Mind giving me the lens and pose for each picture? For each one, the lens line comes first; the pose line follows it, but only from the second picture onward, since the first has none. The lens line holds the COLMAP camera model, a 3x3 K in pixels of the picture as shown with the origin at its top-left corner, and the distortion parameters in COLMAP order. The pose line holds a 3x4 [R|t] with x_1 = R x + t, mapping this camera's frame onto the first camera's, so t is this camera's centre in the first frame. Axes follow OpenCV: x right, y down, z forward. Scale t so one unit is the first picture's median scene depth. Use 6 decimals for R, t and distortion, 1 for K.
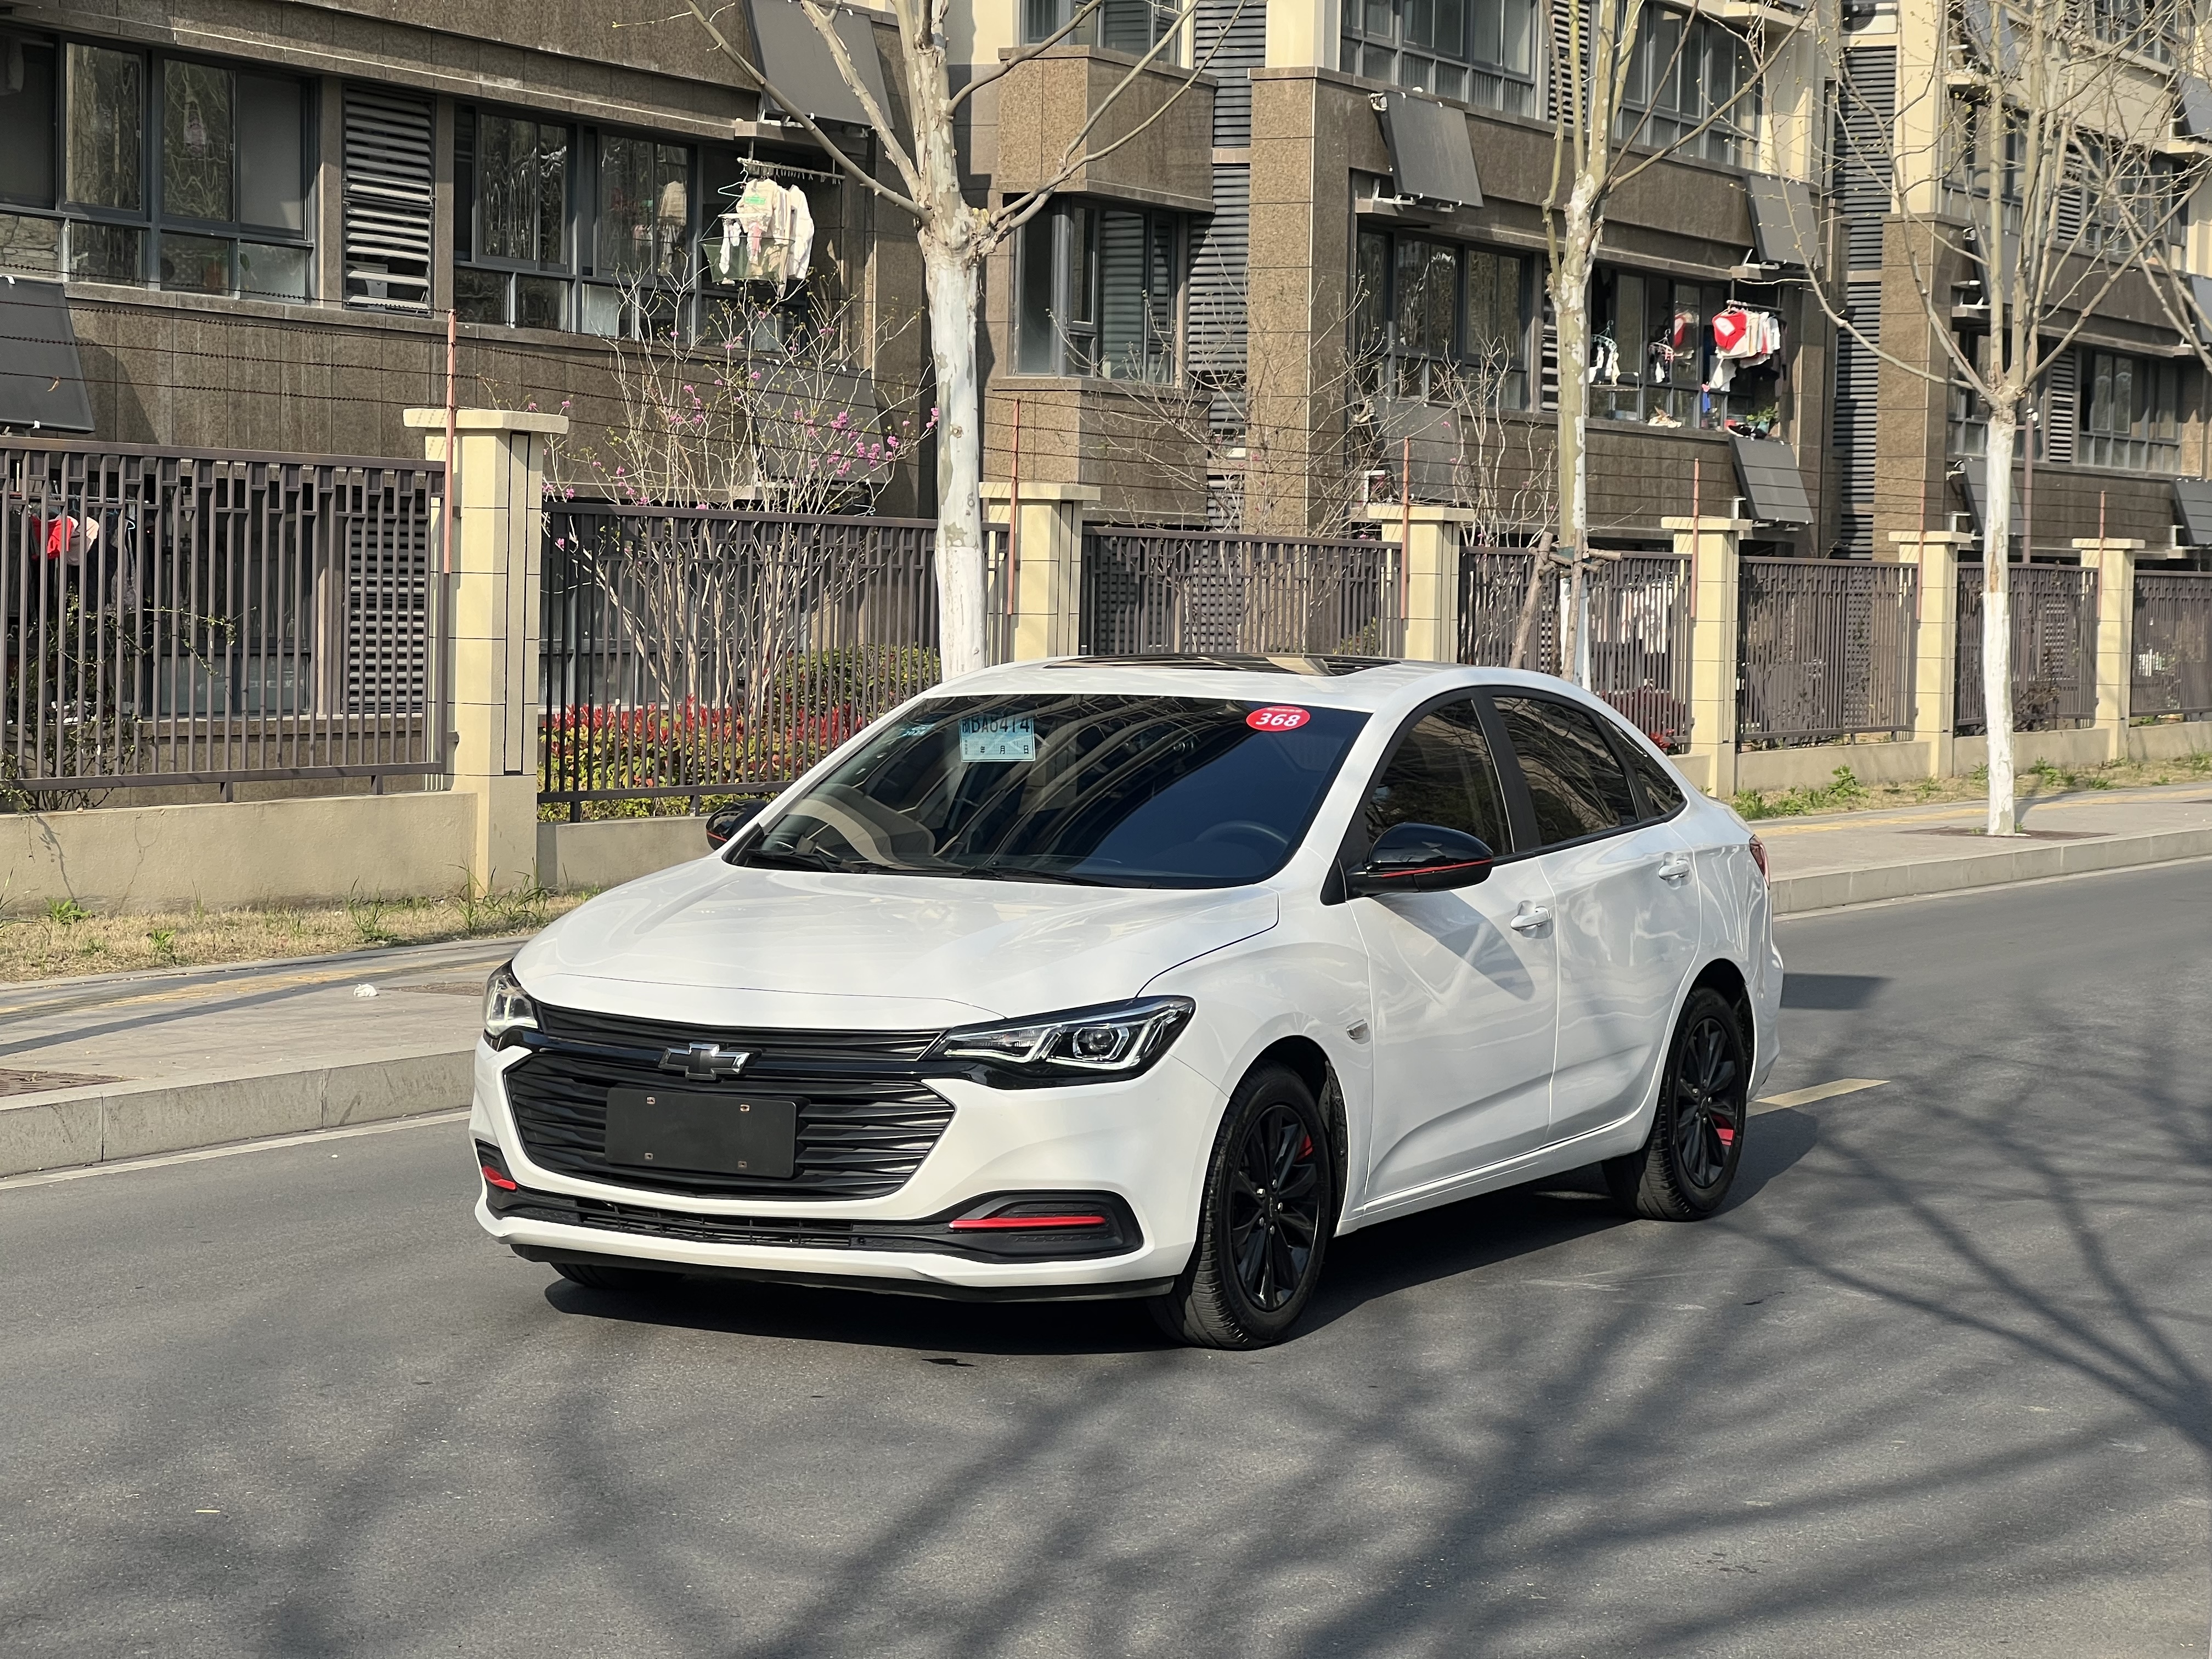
lens RADIAL K [[4725.3, 0, 1106.0], [0, 4725.3, 829.5], [0, 0, 1]] dist [0.140081, 0.375523]
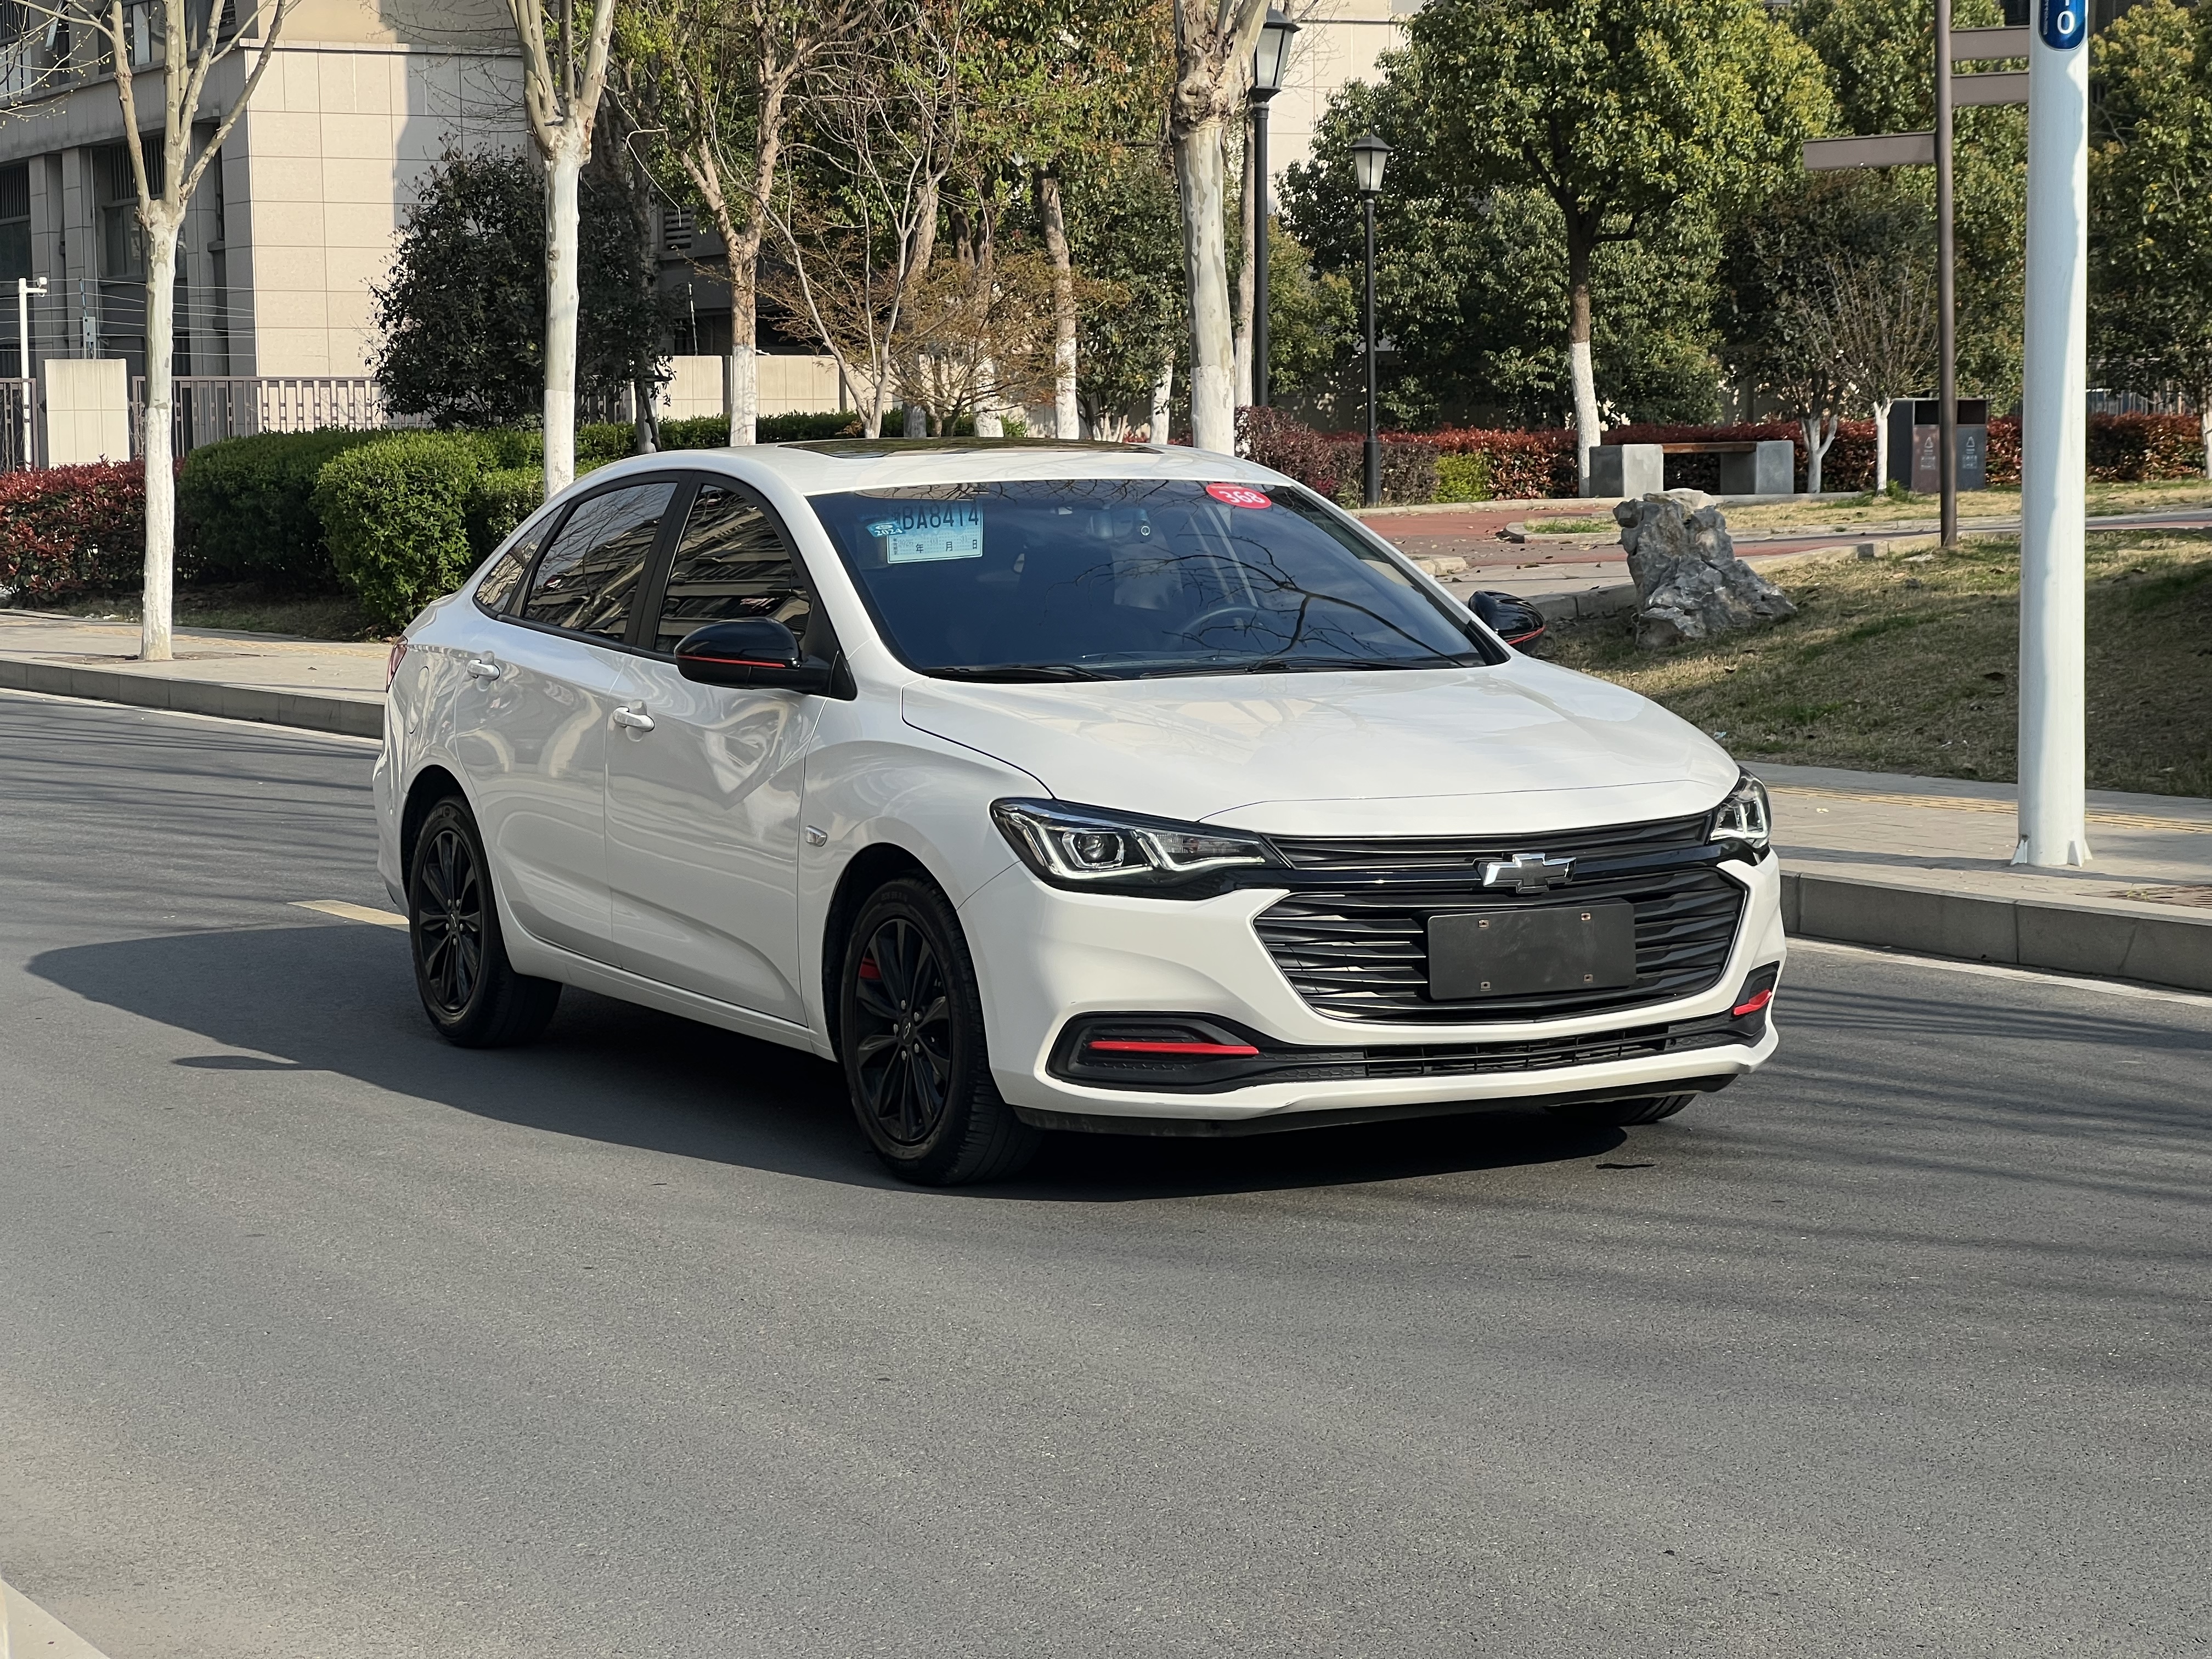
lens RADIAL K [[4699.8, 0, 1149.3], [0, 4699.8, 829.2], [0, 0, 1]] dist [0.158060, 0.247909]
pose [[0.571457, -0.093358, 0.815304, -0.842080], [0.063656, 0.995557, 0.069381, -0.026085], [-0.818159, 0.012251, 0.574861, 0.527734]]
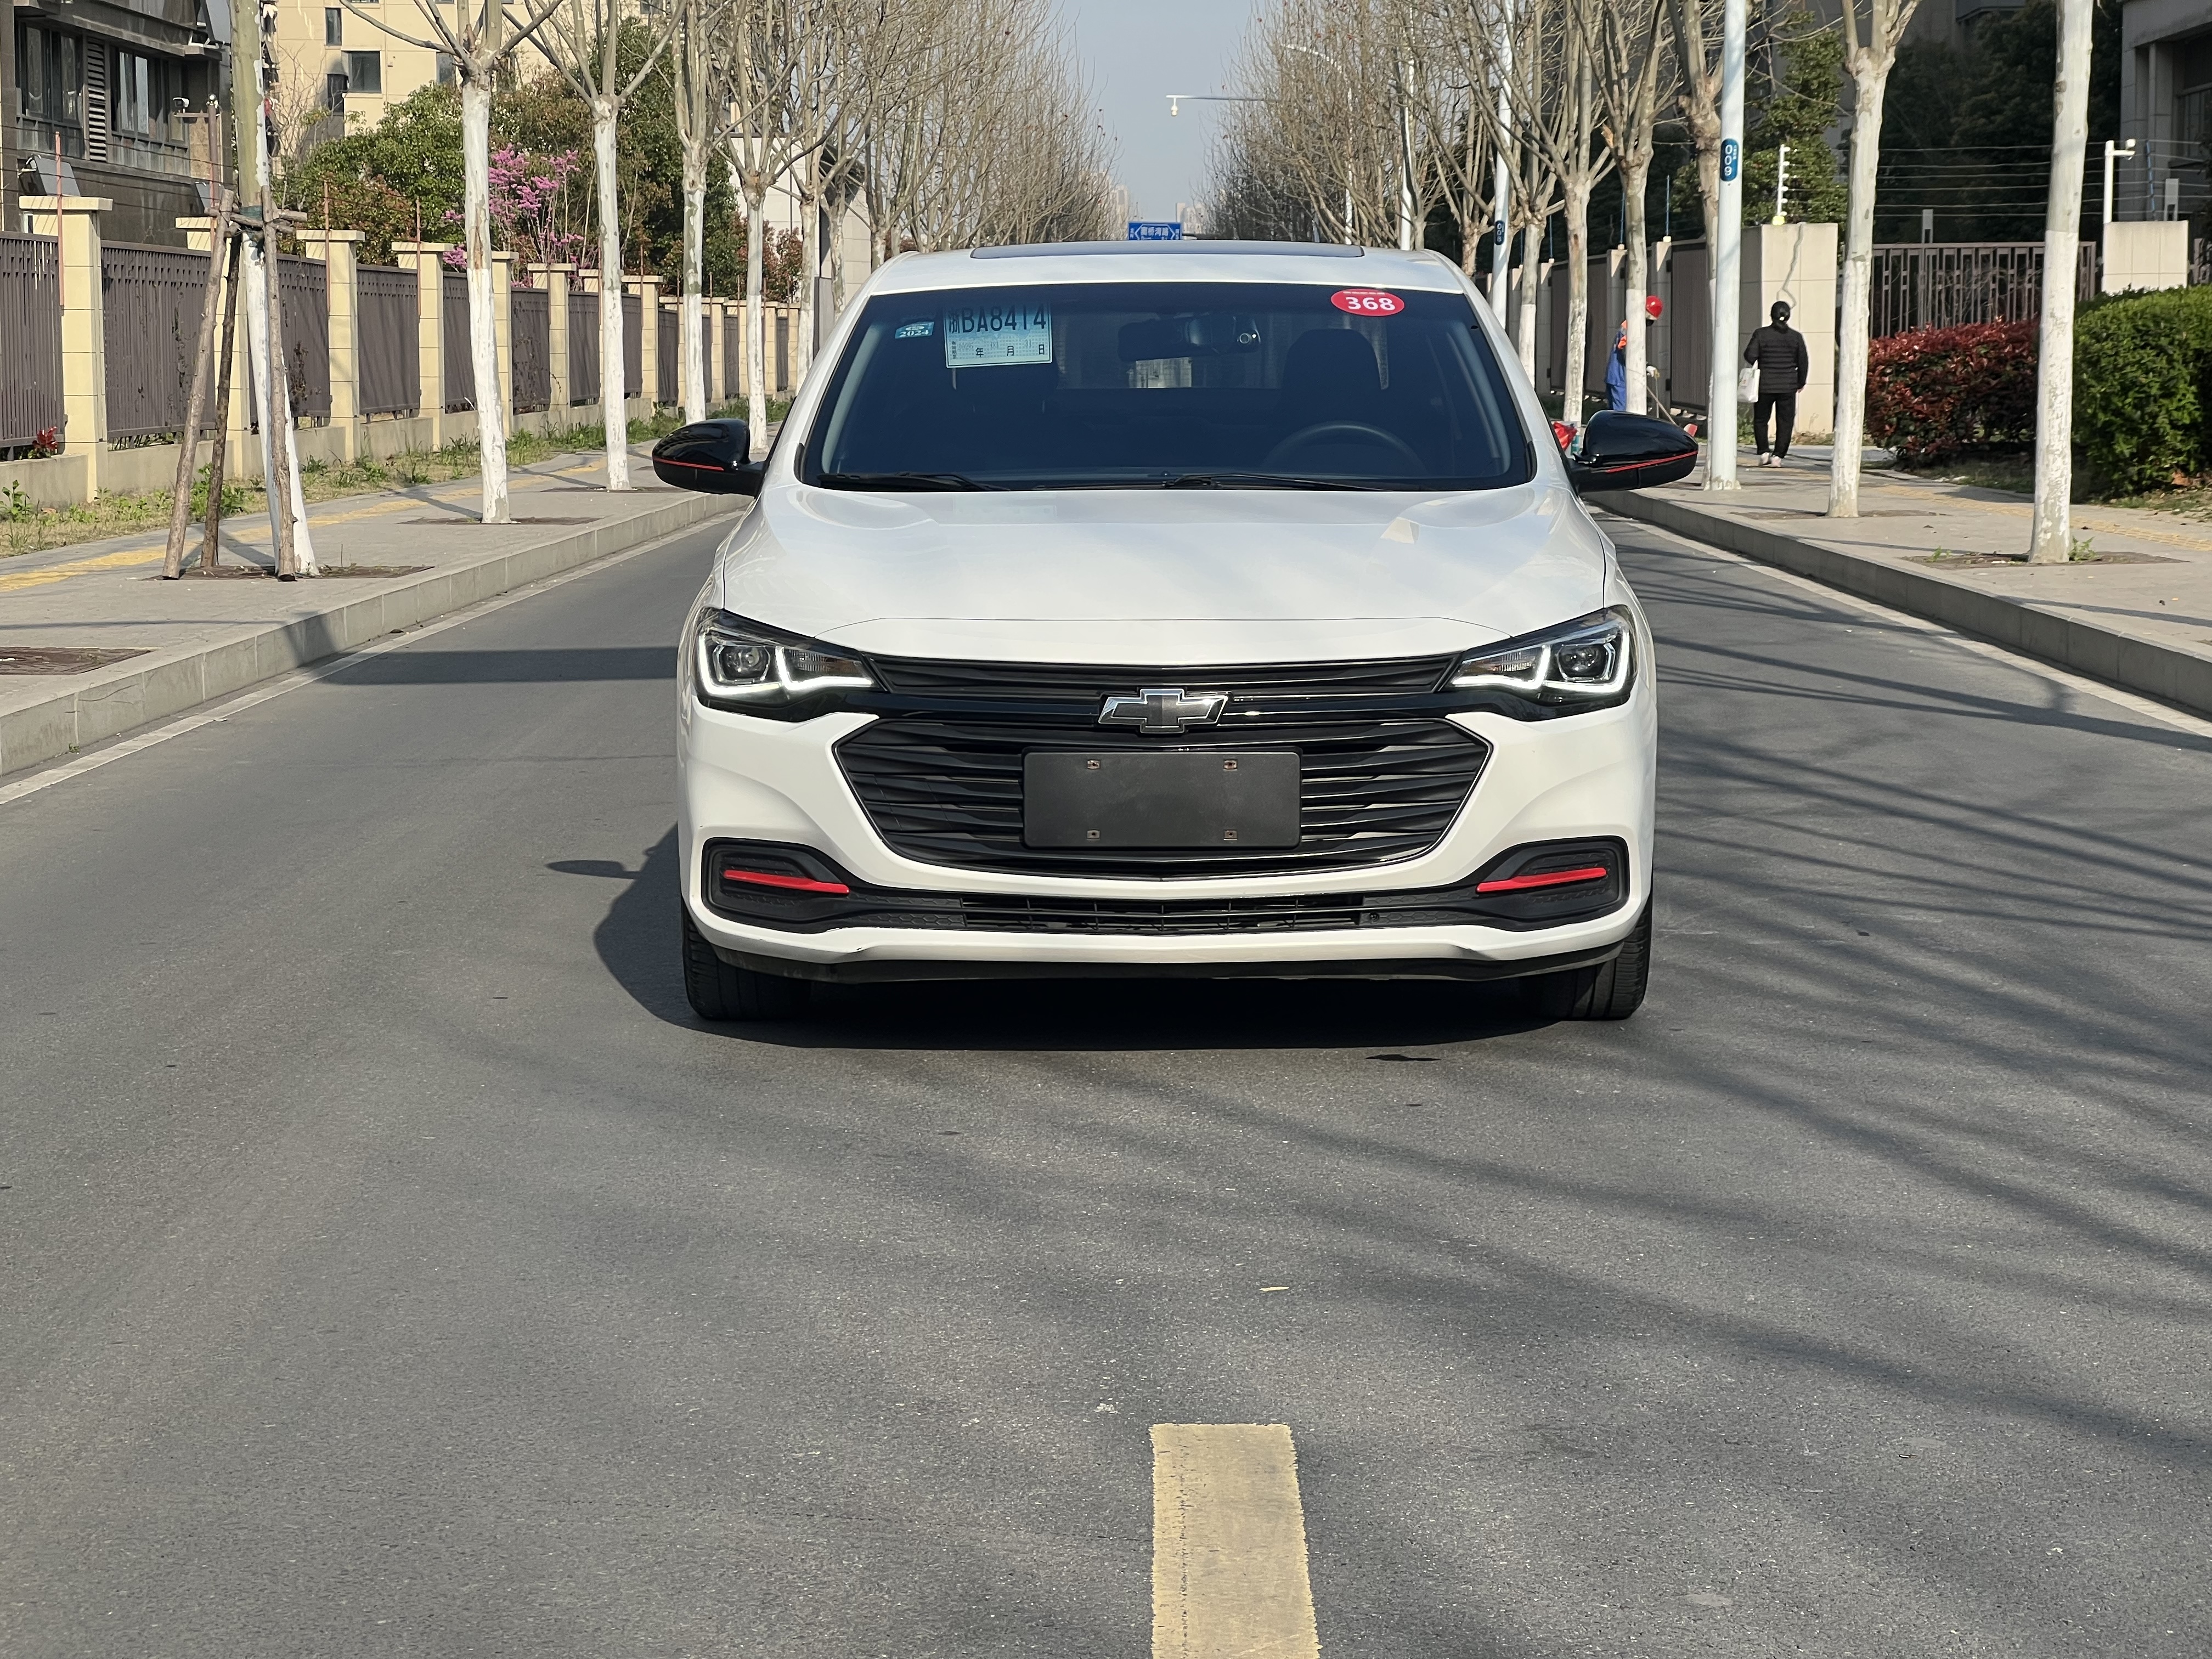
lens RADIAL K [[4725.3, 0, 1106.0], [0, 4725.3, 829.5], [0, 0, 1]] dist [0.140081, 0.375523]
pose [[0.896310, -0.068657, 0.438080, -0.436891], [0.043473, 0.996787, 0.067274, 0.014074], [-0.441292, -0.041254, 0.896415, 0.275142]]
